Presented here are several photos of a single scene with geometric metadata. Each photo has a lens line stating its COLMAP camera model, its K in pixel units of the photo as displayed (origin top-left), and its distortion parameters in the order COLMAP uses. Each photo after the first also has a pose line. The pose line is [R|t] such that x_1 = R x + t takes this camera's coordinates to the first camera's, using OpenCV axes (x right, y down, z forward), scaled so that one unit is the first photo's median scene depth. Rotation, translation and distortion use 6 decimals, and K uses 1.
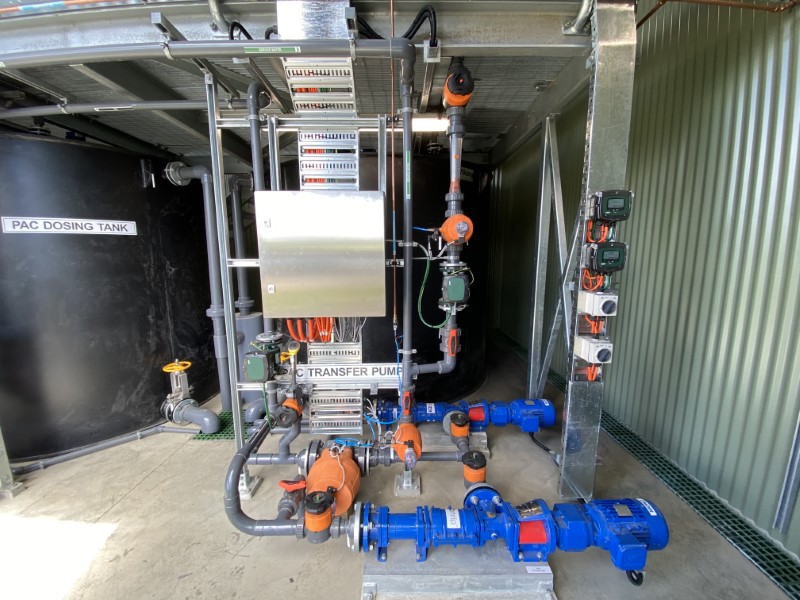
lens RADIAL K [[327.1, 0, 400.0], [0, 327.1, 300.0], [0, 0, 1]] dist [-0.011124, -0.000219]
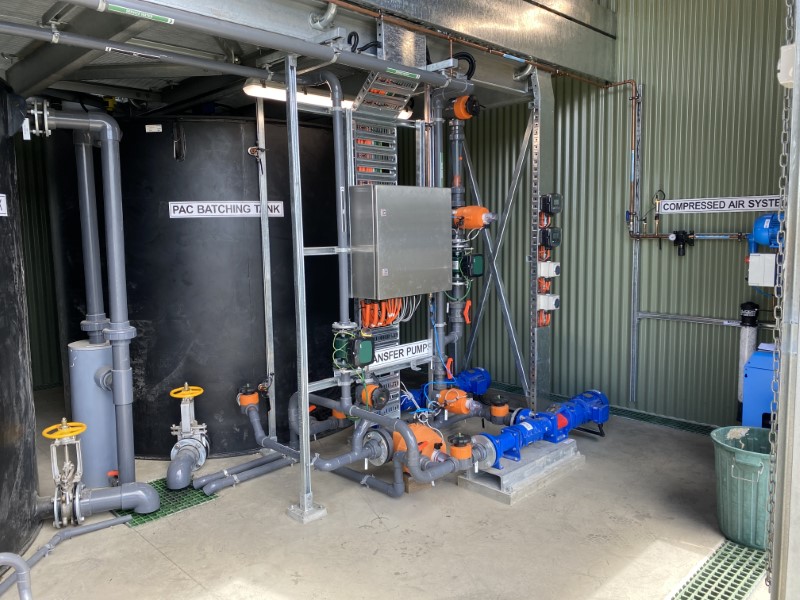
lens RADIAL K [[608.3, 0, 399.6], [0, 608.3, 293.1], [0, 0, 1]] dist [0.010998, -0.009549]
pose [[0.709204, -0.080724, 0.700366, -1.683225], [0.119278, 0.992841, -0.006349, 0.051698], [-0.694840, 0.088041, 0.713755, -0.446443]]
